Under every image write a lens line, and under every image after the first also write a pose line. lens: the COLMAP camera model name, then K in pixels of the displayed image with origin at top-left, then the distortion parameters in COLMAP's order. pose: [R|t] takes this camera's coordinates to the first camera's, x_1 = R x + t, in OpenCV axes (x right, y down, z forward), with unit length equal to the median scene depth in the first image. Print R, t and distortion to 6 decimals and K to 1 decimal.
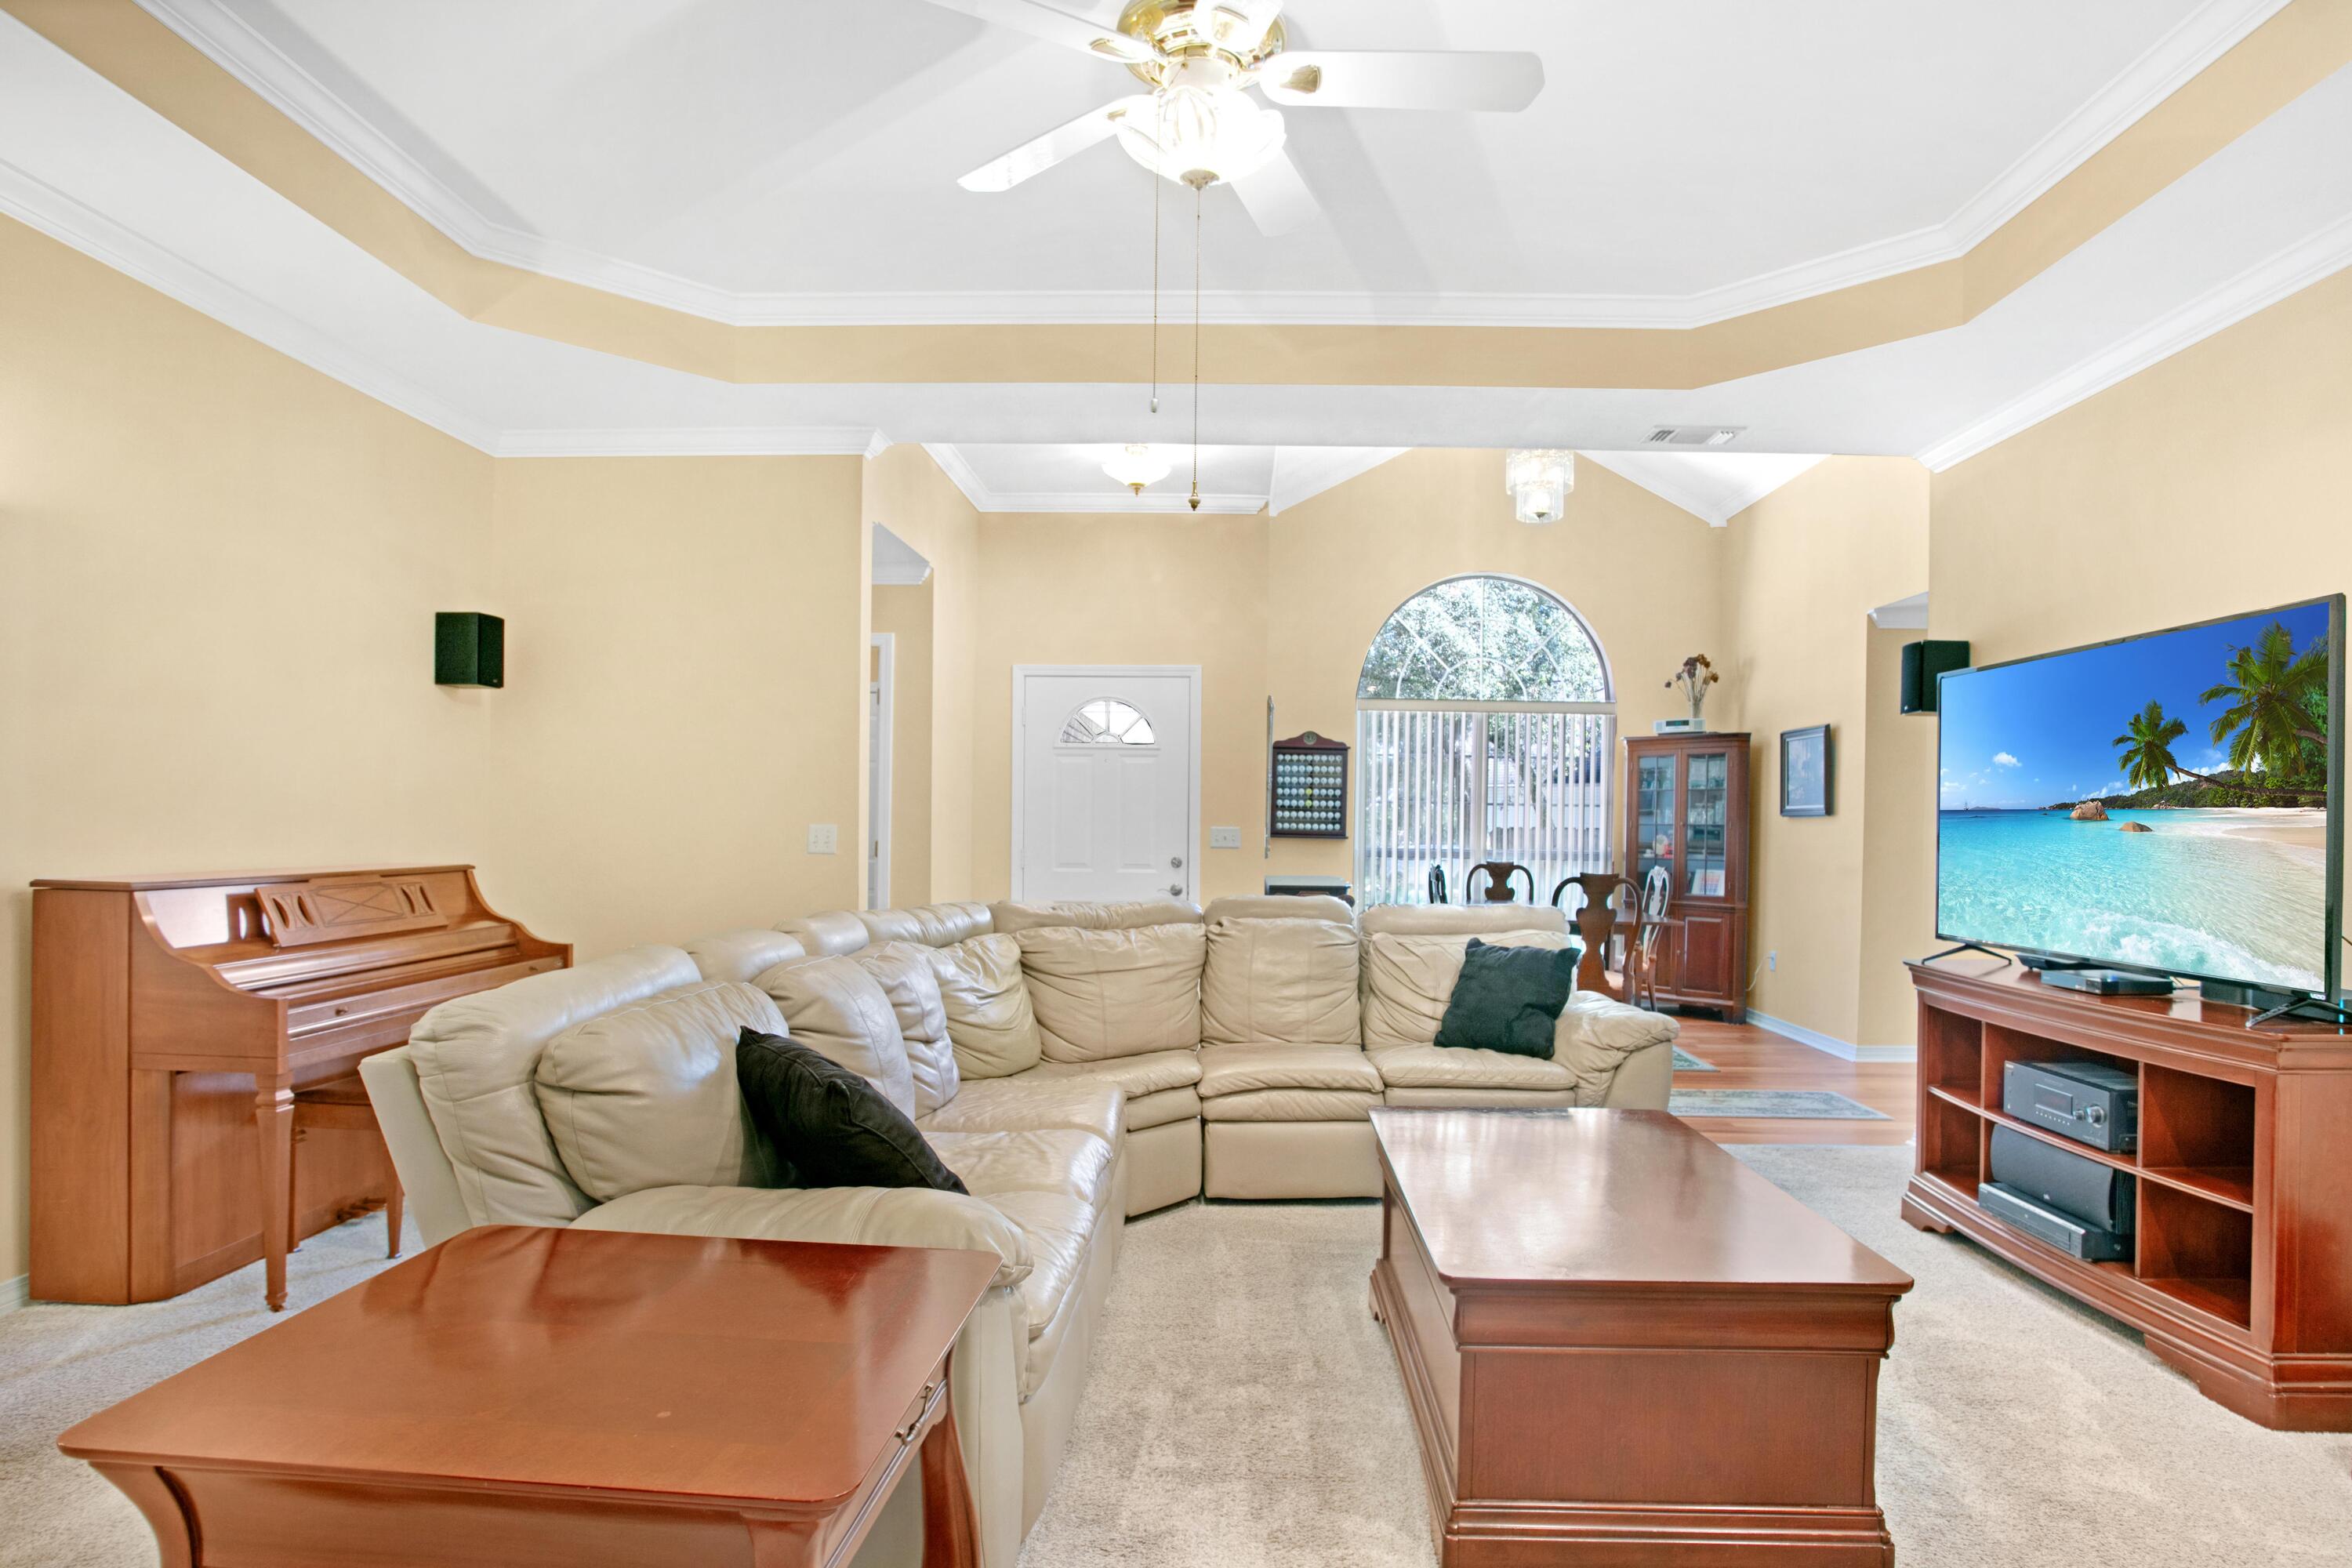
lens RADIAL K [[1358.6, 0, 1166.4], [0, 1358.6, 819.7], [0, 0, 1]] dist [-0.015755, -0.000804]
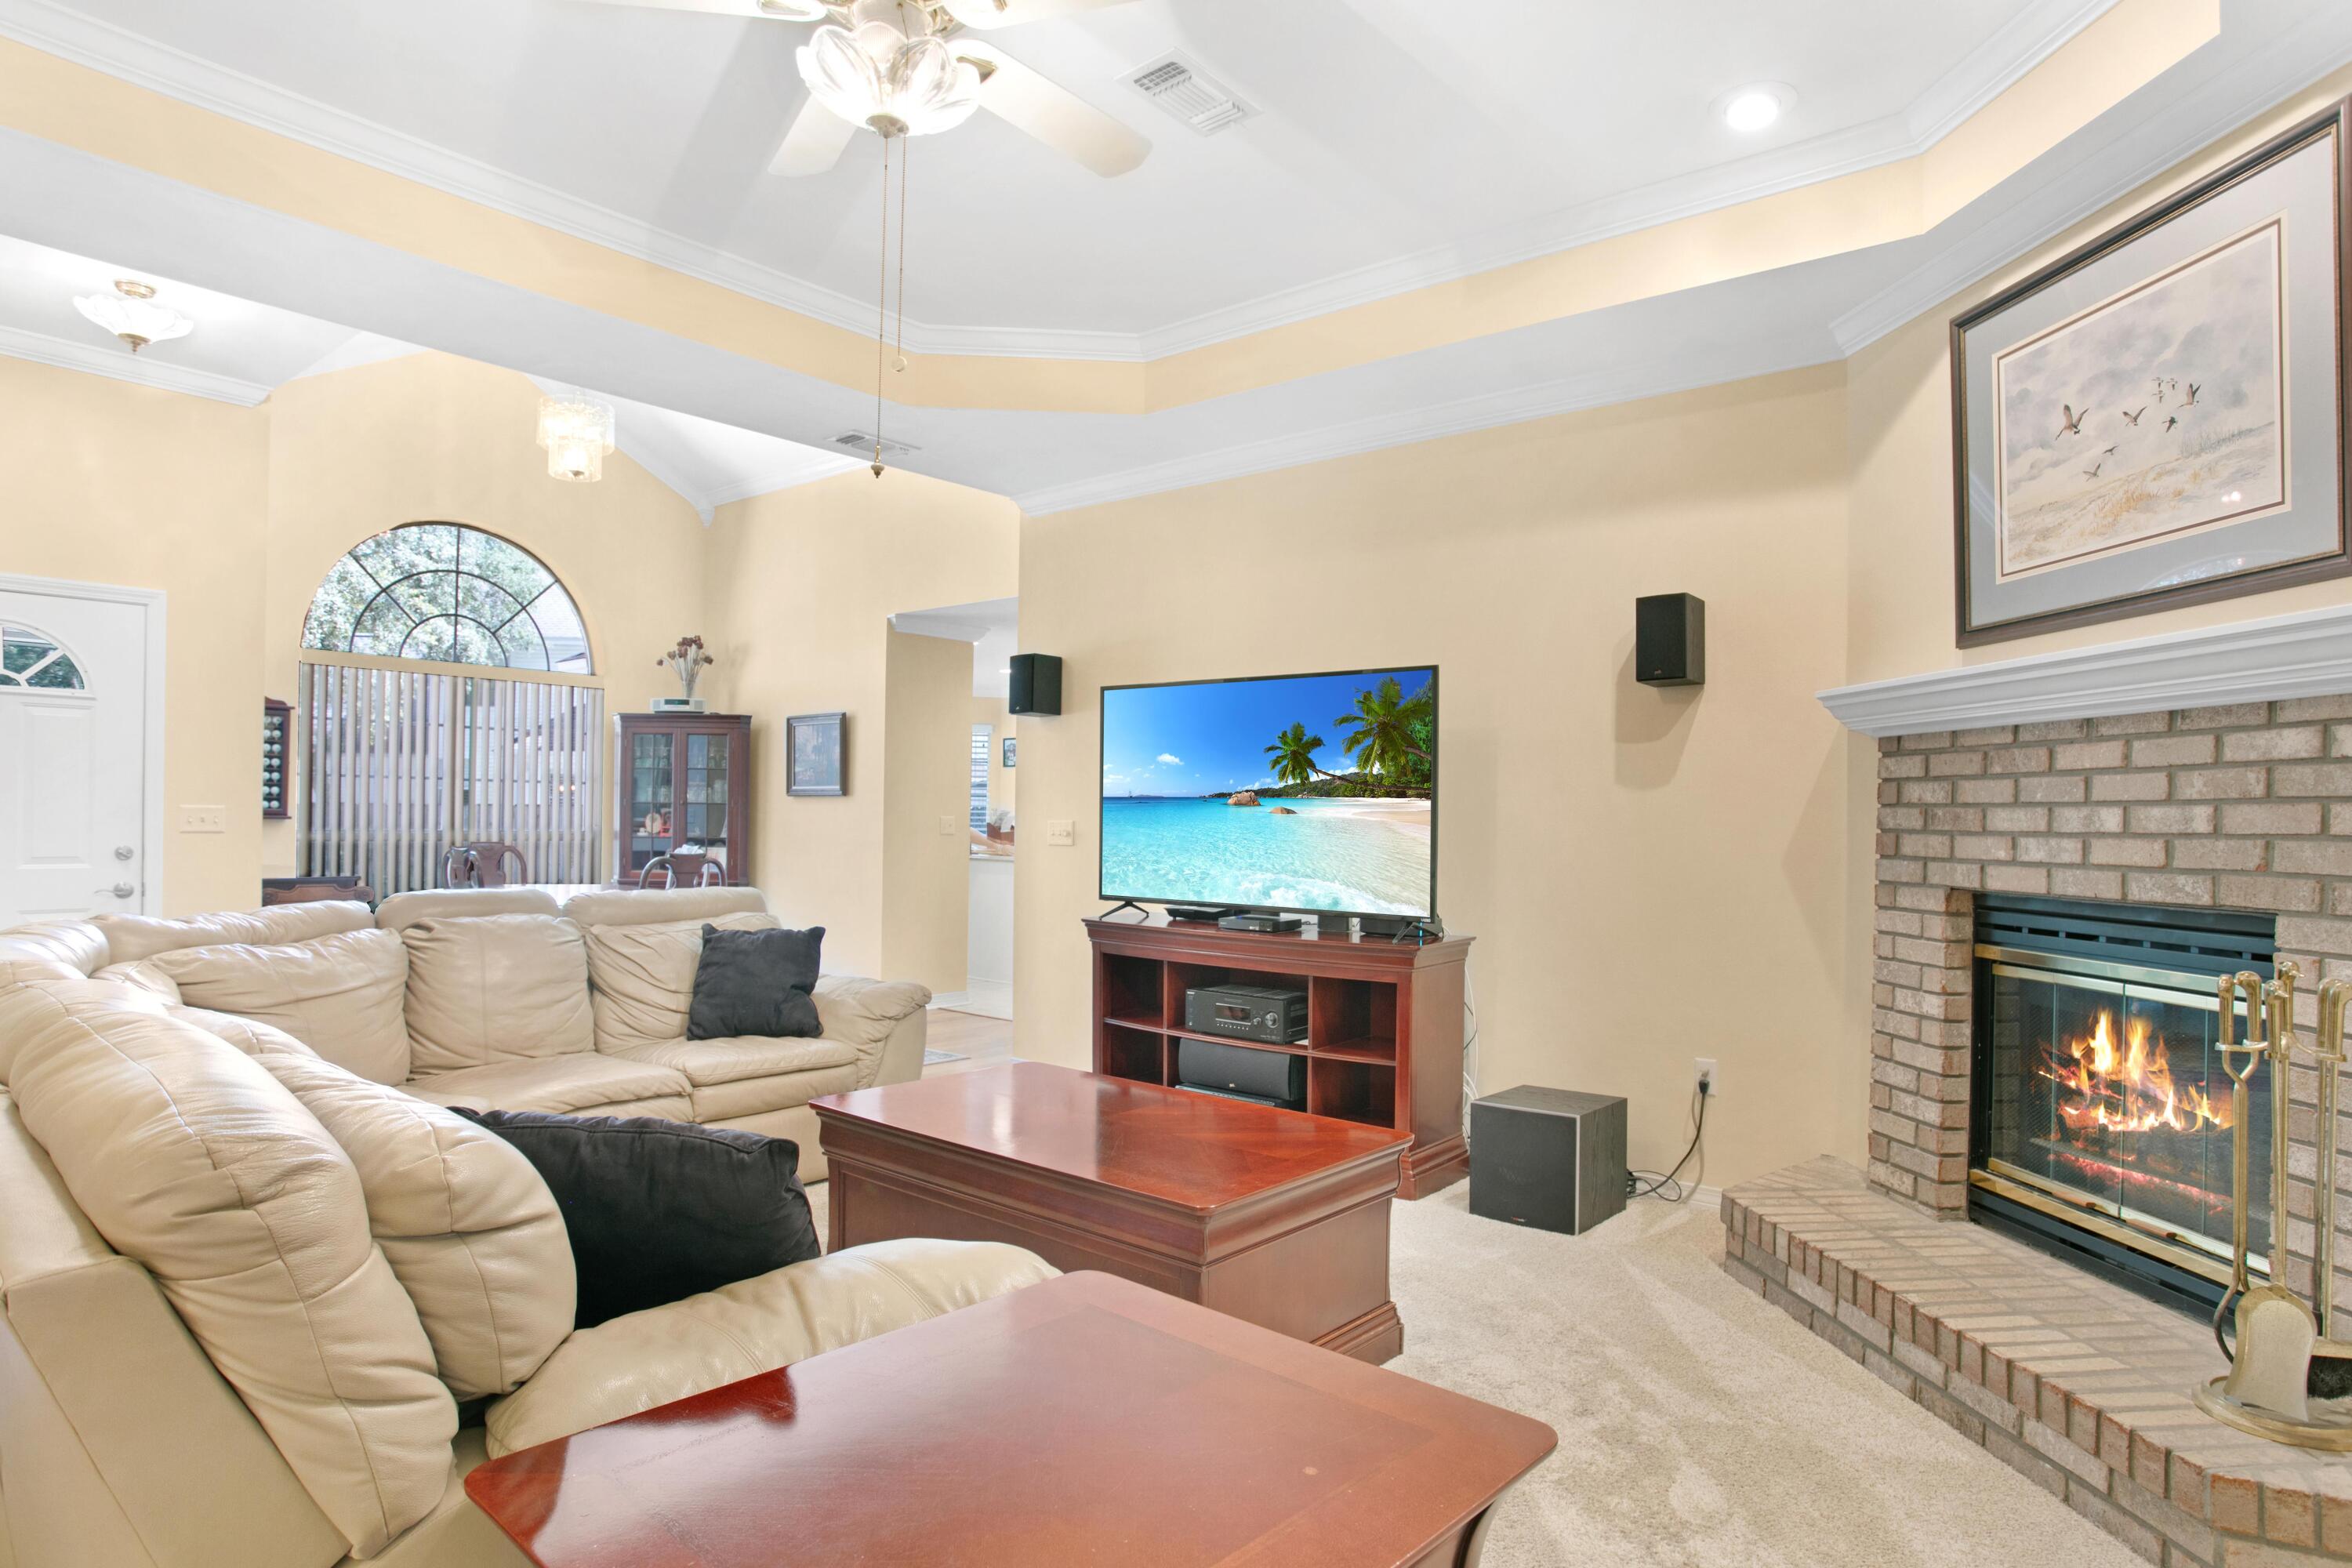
lens RADIAL K [[1400.7, 0, 1176.0], [0, 1400.7, 784.0], [0, 0, 1]] dist [0.002879, 0.004928]
pose [[0.631309, 0.014247, 0.775401, -0.357685], [-0.007316, 0.999896, -0.012415, -0.002388], [-0.775497, 0.002164, 0.631348, 0.123118]]
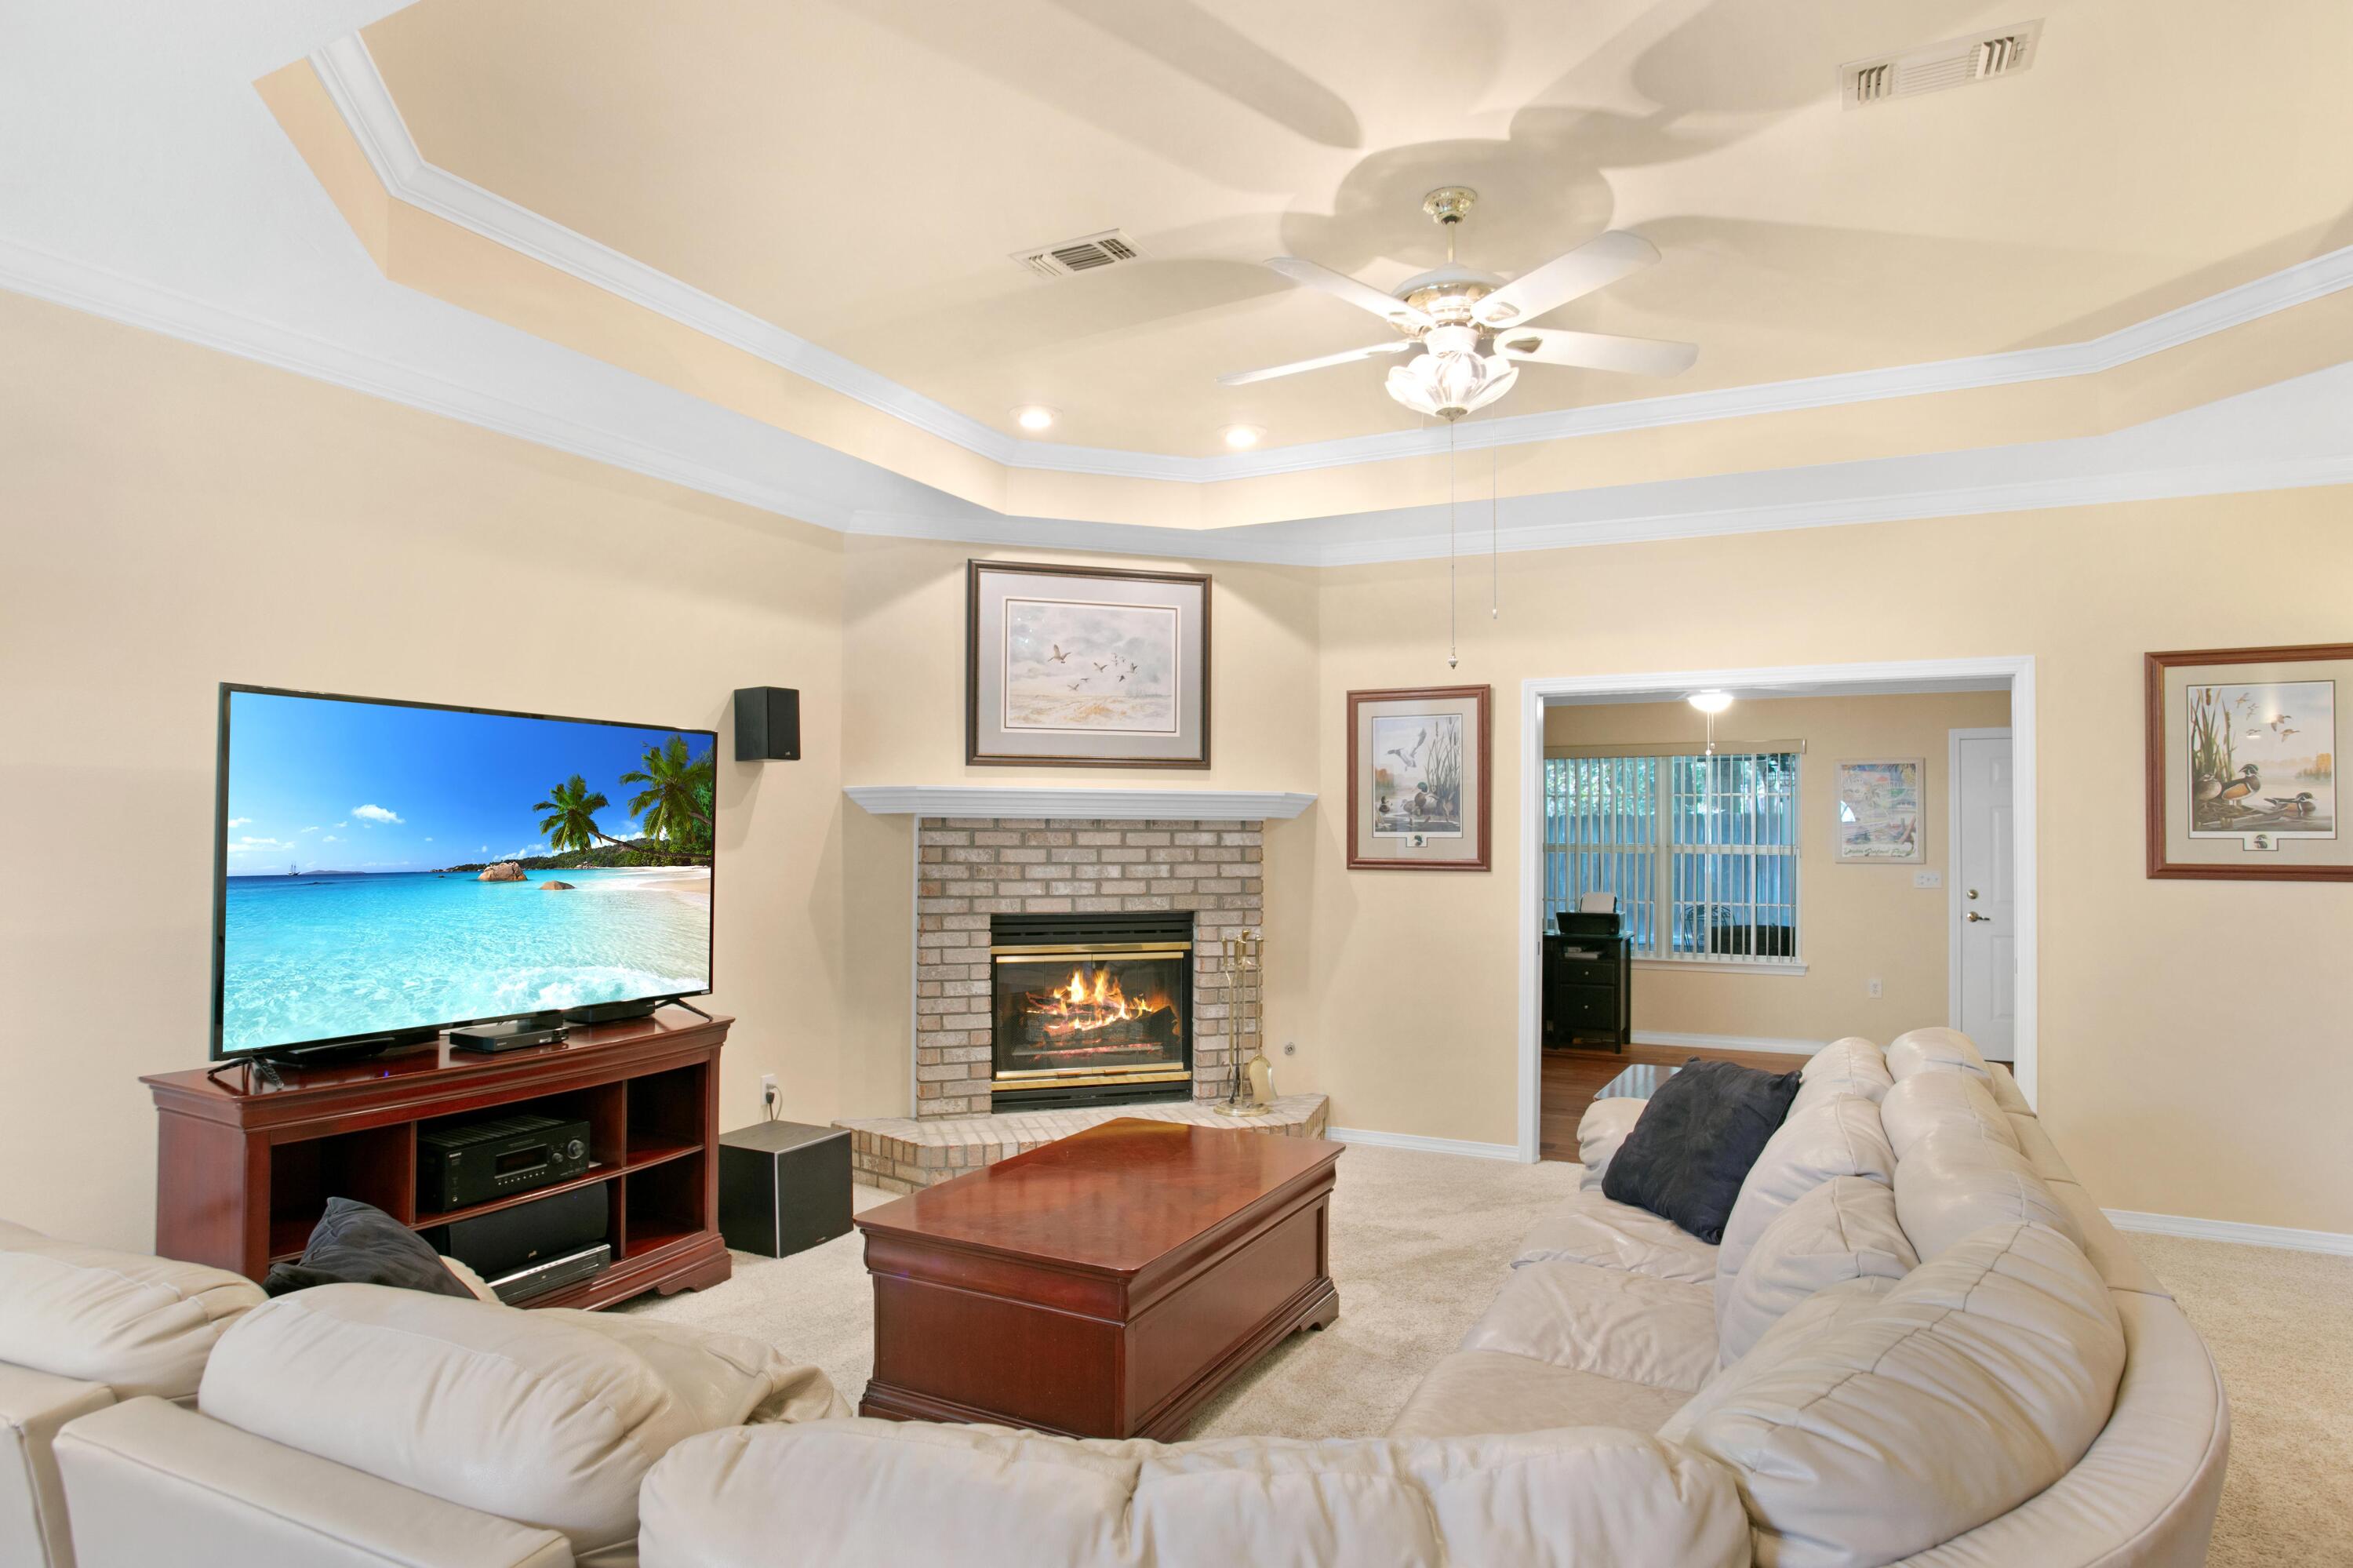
lens RADIAL K [[1346.2, 0, 1176.5], [0, 1346.2, 784.0], [0, 0, 1]] dist [0.046198, 0.000173]
pose [[-0.901782, -0.005404, 0.432157, -0.165017], [-0.022112, 0.999189, -0.033646, -0.038283], [-0.431625, -0.039897, -0.901170, 1.329023]]
